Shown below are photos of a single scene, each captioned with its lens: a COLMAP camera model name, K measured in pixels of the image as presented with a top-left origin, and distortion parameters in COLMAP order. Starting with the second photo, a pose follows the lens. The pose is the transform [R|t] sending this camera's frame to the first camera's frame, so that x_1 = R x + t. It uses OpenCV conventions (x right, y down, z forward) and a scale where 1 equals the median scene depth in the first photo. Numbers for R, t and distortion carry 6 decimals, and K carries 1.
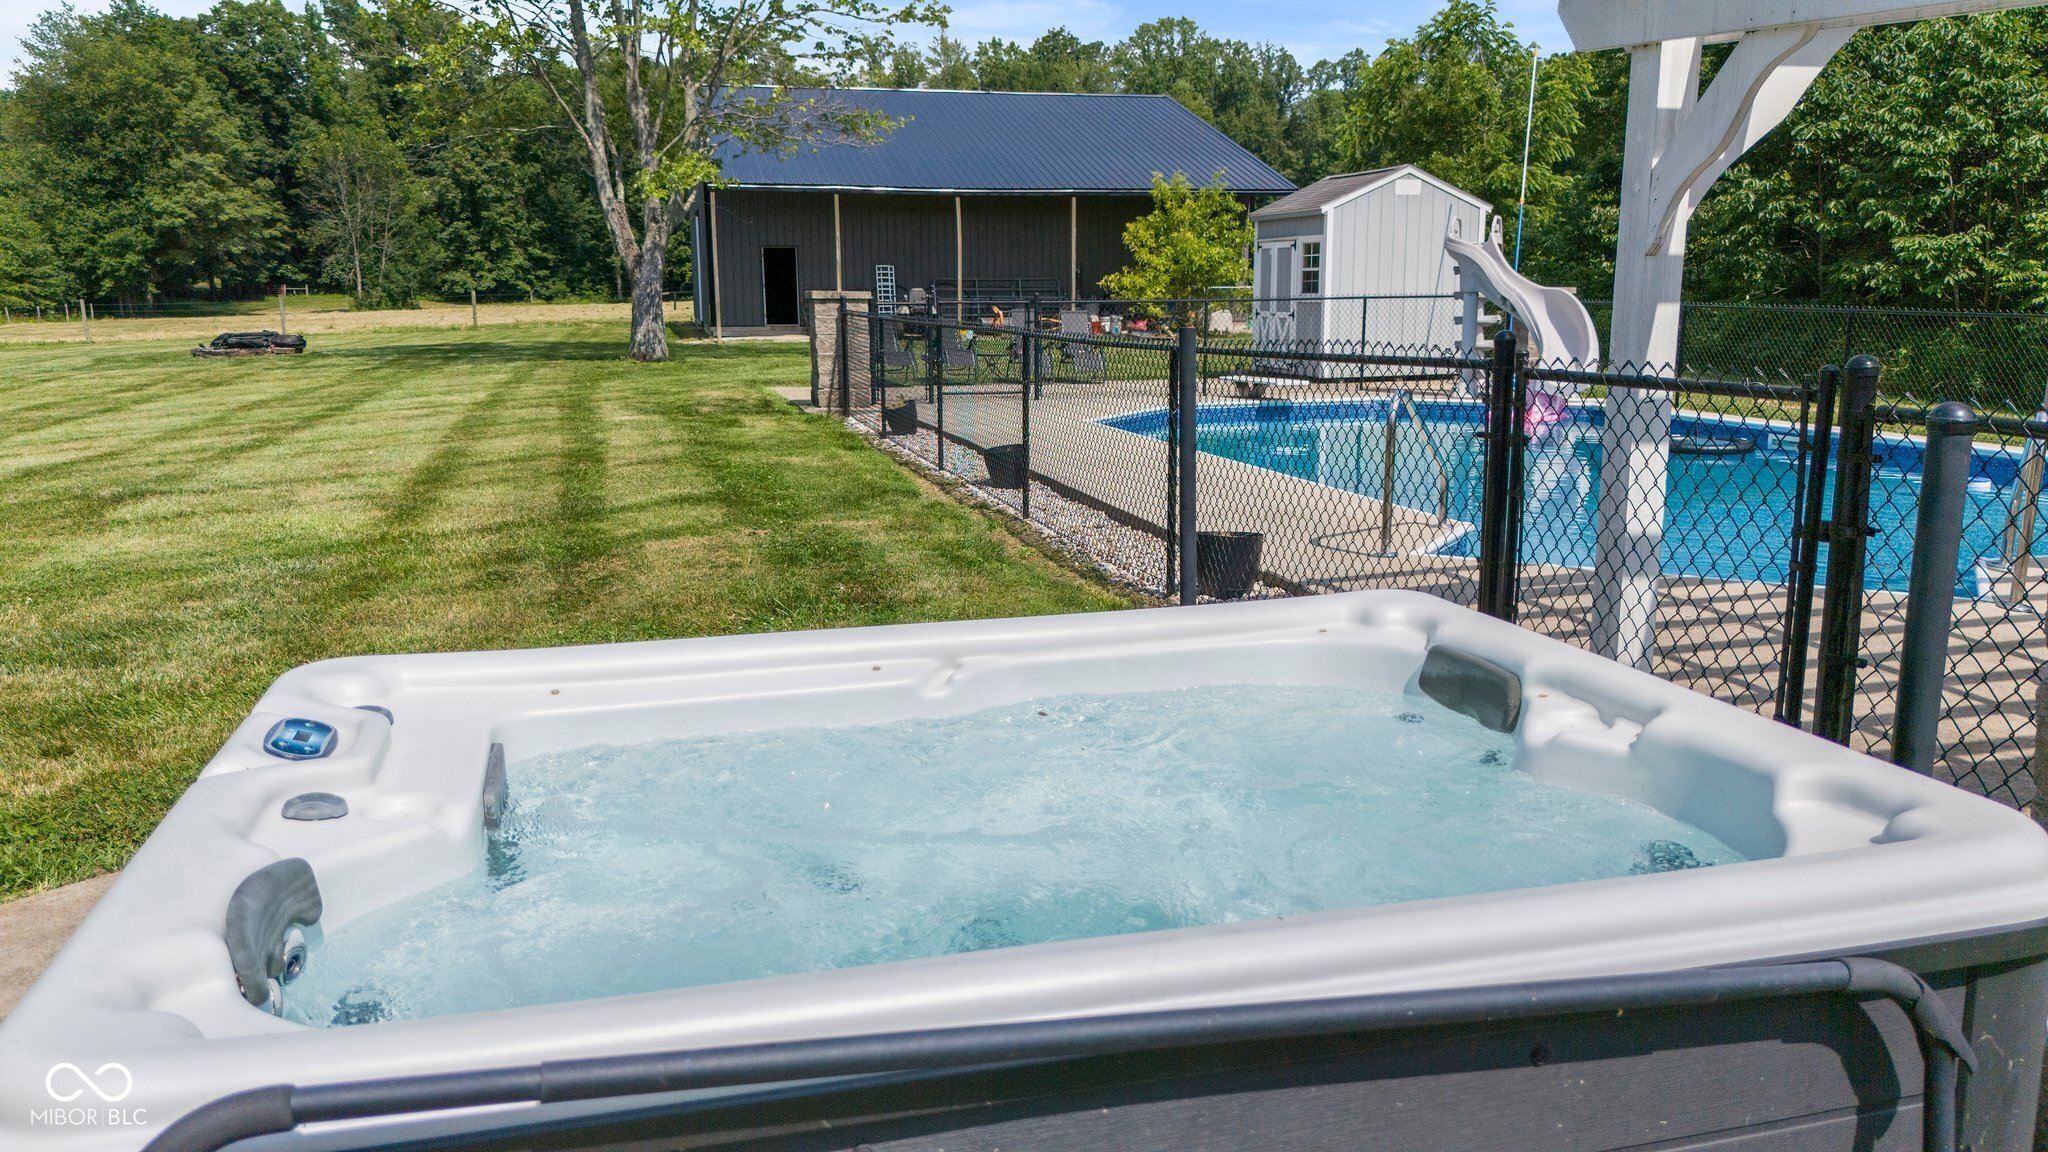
lens RADIAL K [[1531.7, 0, 1038.4], [0, 1531.7, 585.8], [0, 0, 1]] dist [0.073078, -0.074306]
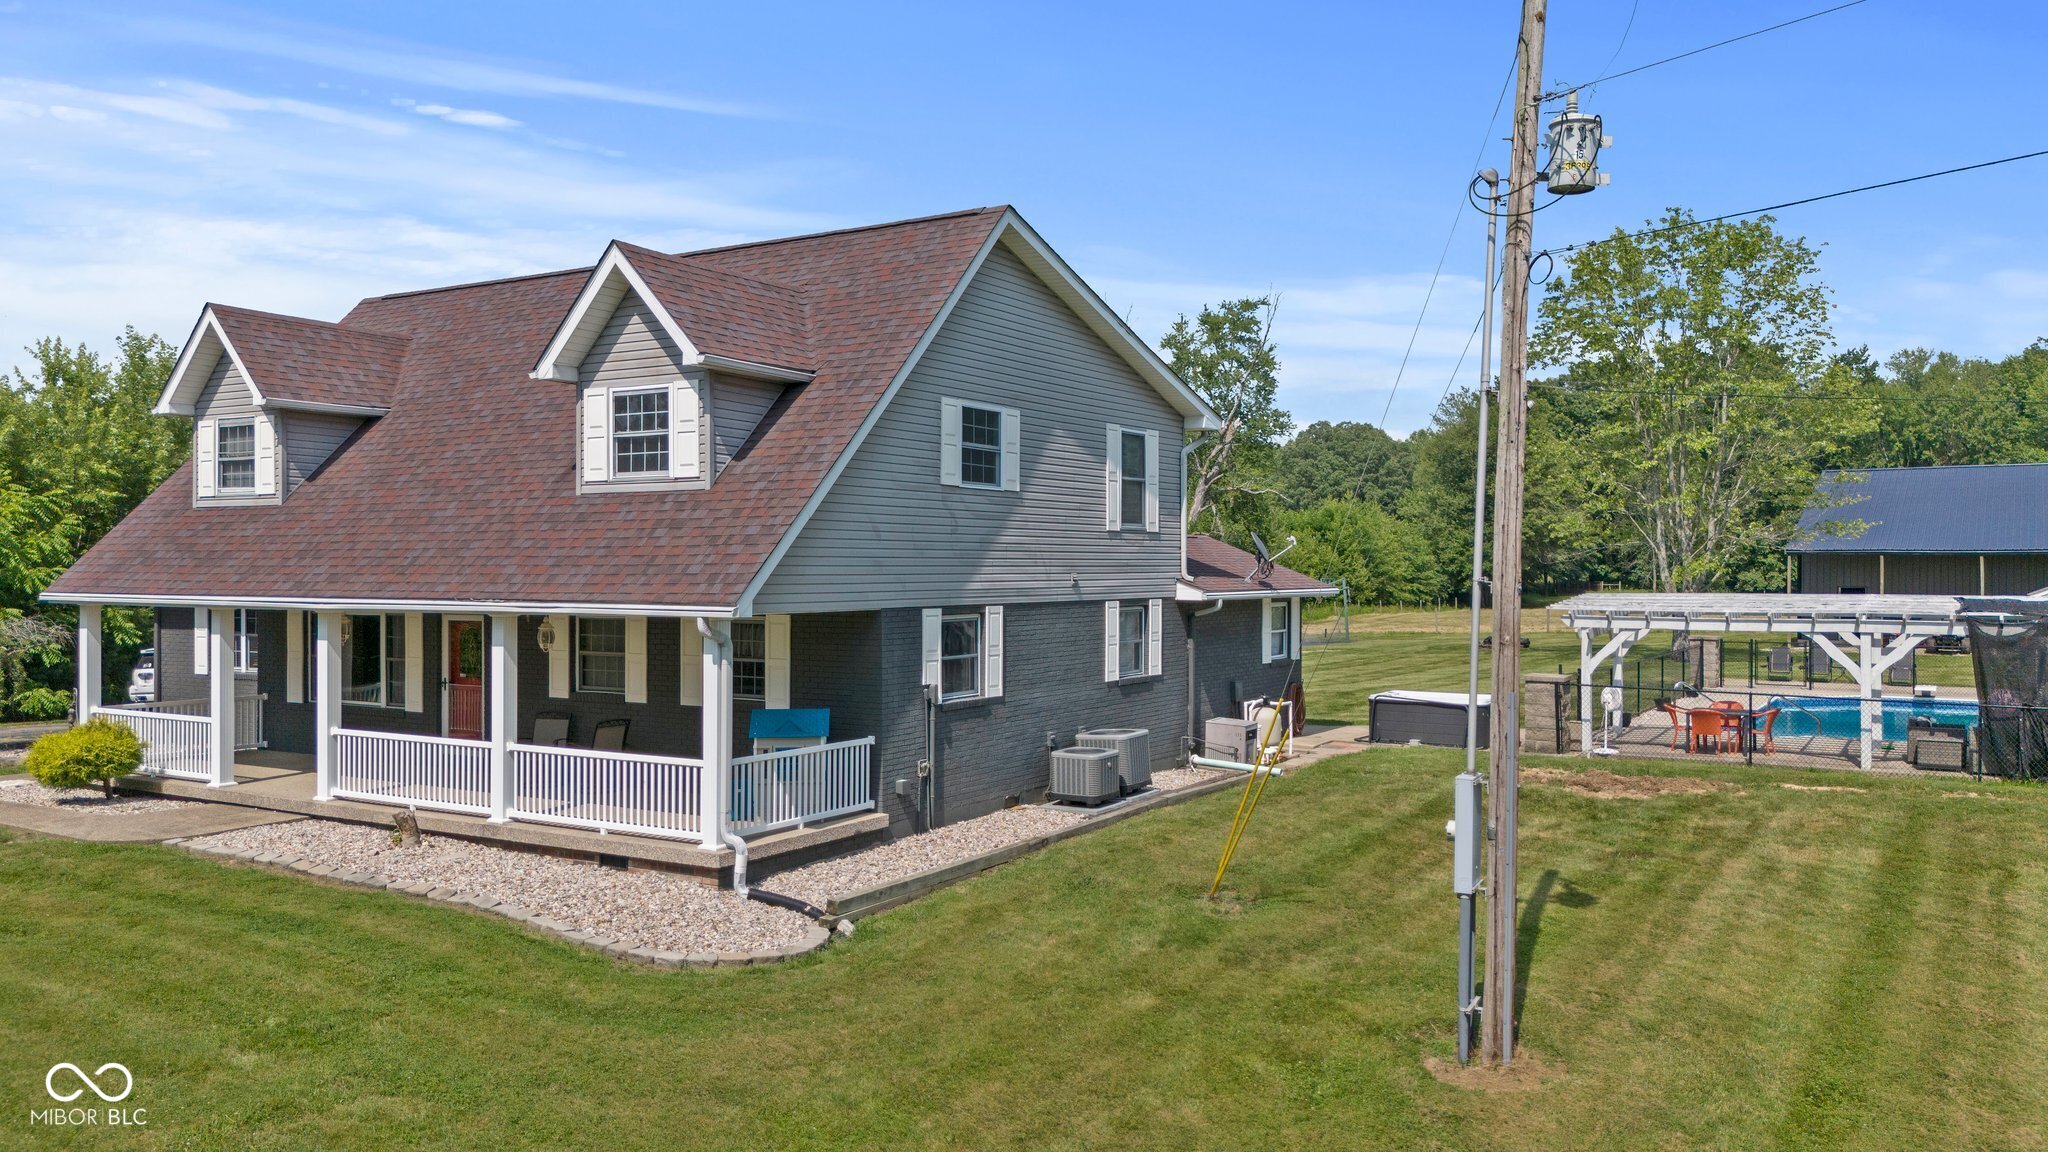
lens RADIAL K [[1531.7, 0, 1038.4], [0, 1531.7, 585.8], [0, 0, 1]] dist [0.073078, -0.074306]
pose [[0.687923, 0.013426, -0.725659, 0.112639], [-0.144848, 0.982255, -0.119143, 0.019753], [0.711183, 0.187071, 0.677660, -0.164983]]
